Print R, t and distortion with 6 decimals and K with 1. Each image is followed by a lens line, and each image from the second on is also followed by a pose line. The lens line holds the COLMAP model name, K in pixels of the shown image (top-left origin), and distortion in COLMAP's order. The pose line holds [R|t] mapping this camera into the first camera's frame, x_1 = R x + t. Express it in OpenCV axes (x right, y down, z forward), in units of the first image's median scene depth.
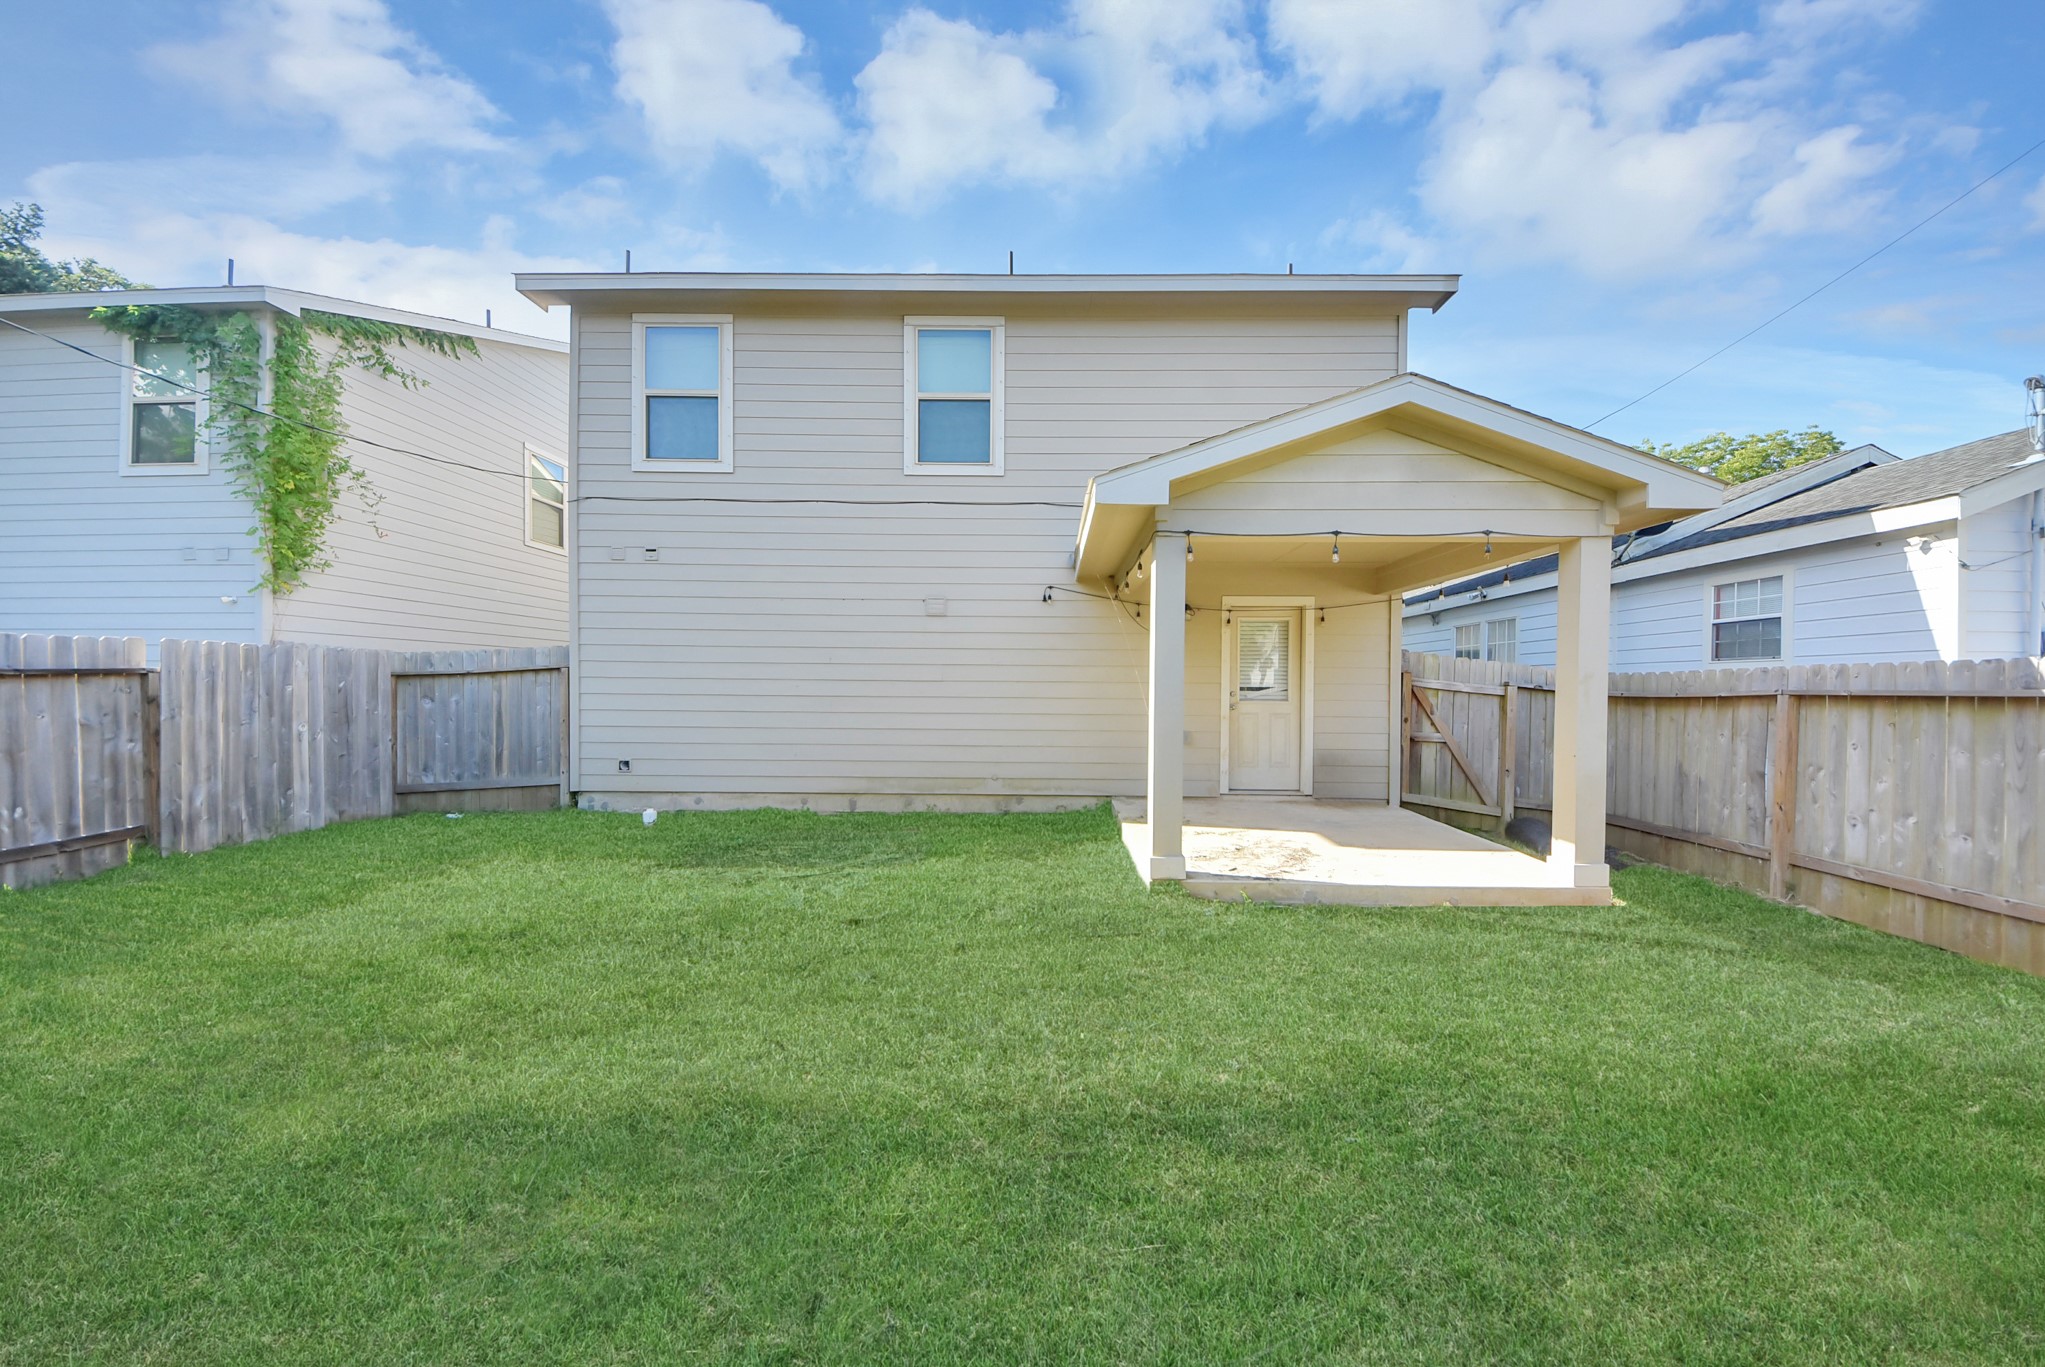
lens RADIAL K [[748.4, 0, 1033.4], [0, 748.4, 695.6], [0, 0, 1]] dist [0.043110, -0.026124]
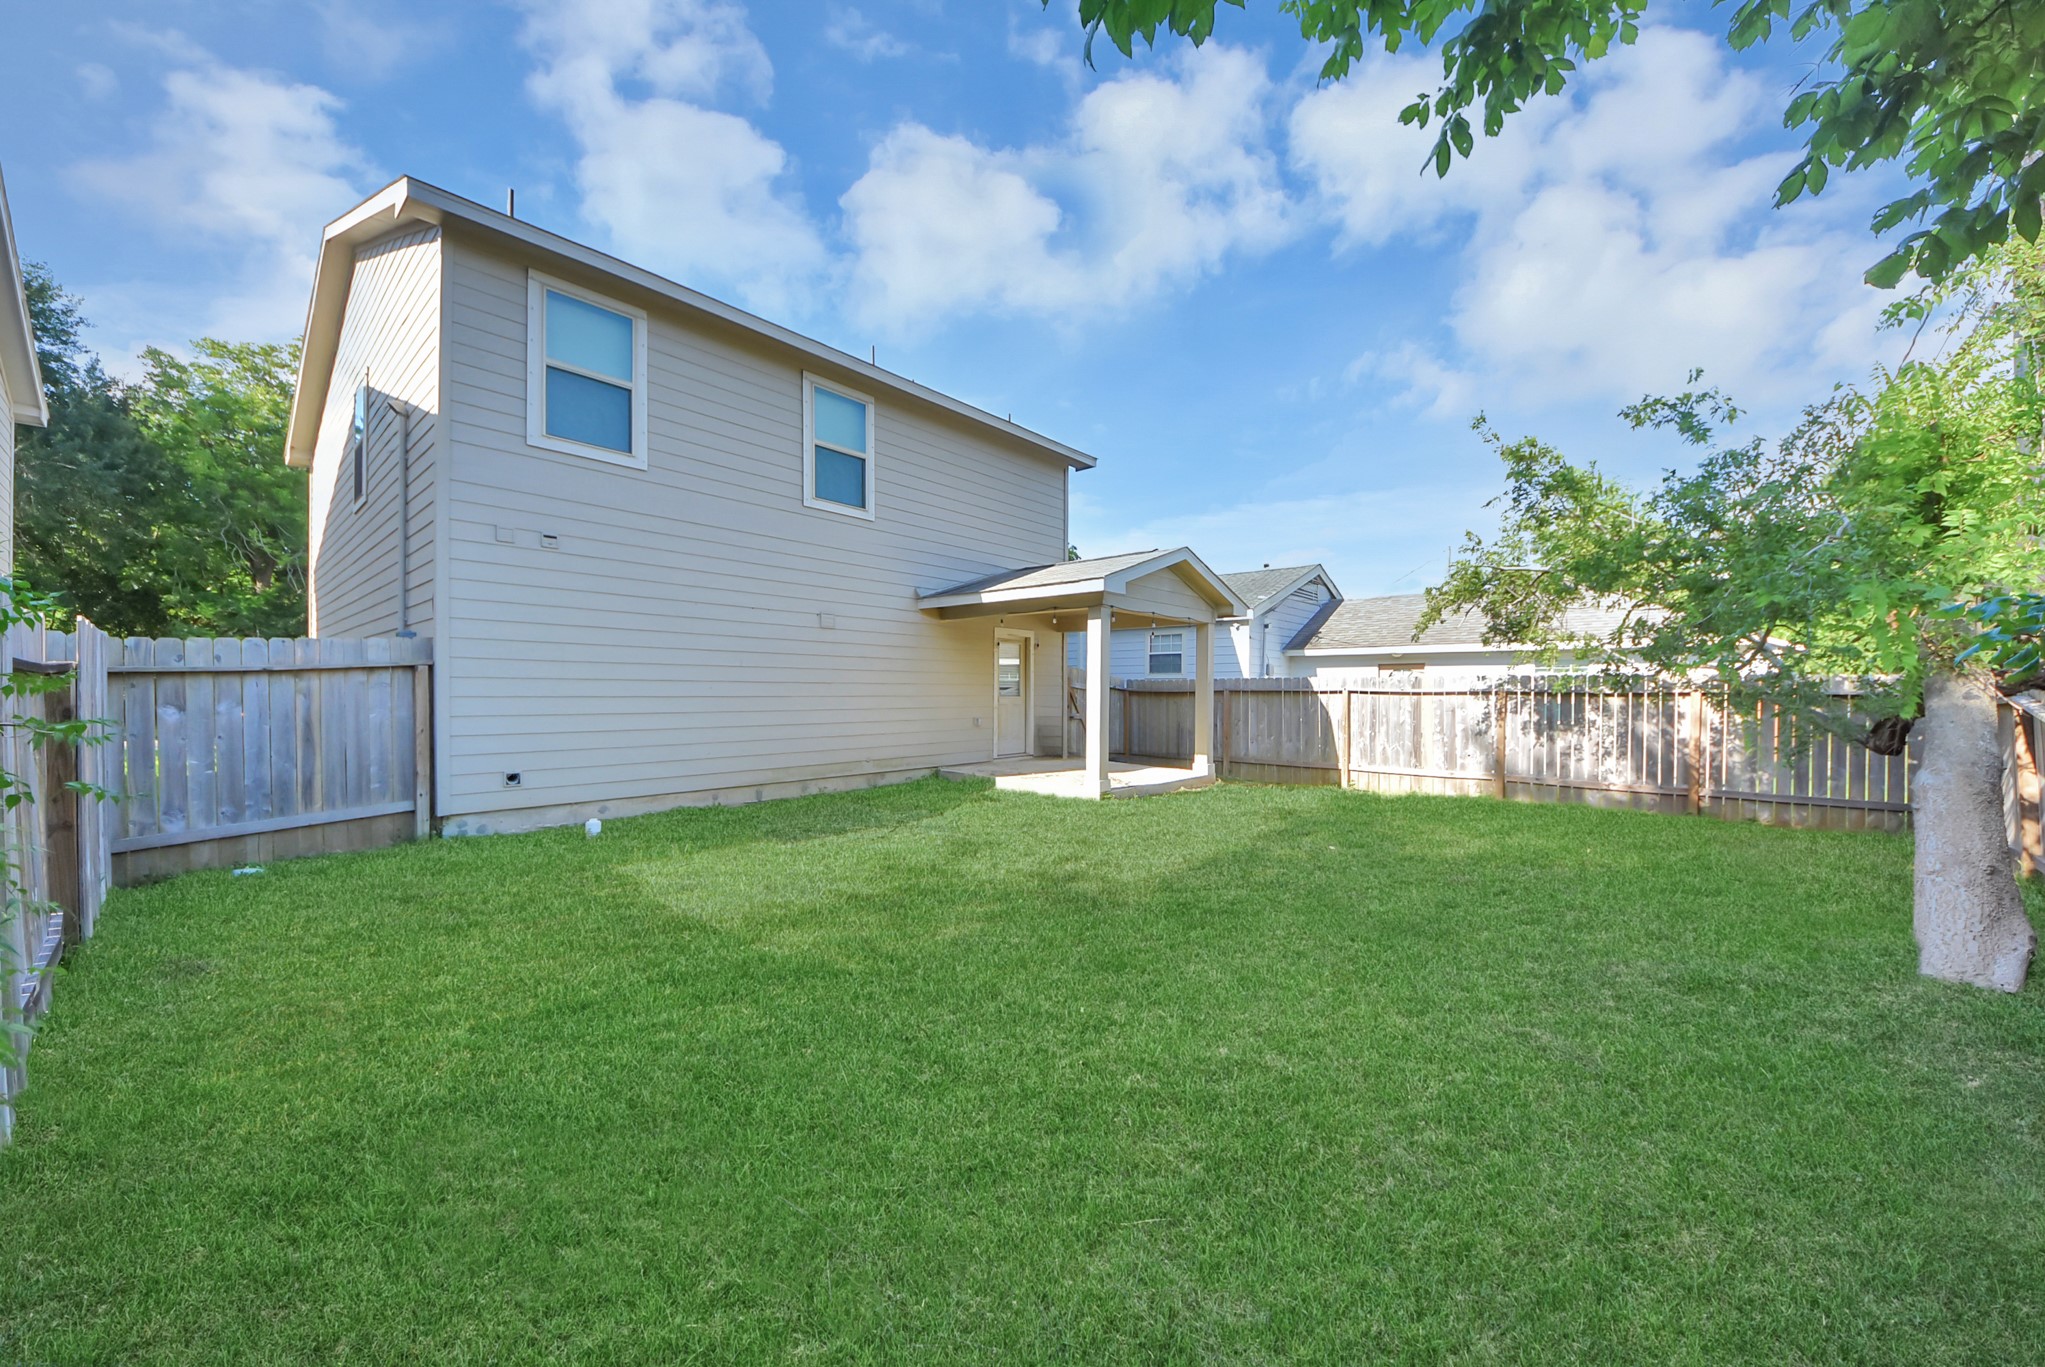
lens RADIAL K [[748.4, 0, 1033.4], [0, 748.4, 695.6], [0, 0, 1]] dist [0.043110, -0.026124]
pose [[0.640422, -0.010454, 0.767952, -0.833048], [0.013596, 0.999905, 0.002273, 0.002451], [-0.767903, 0.008985, 0.640503, -0.018474]]
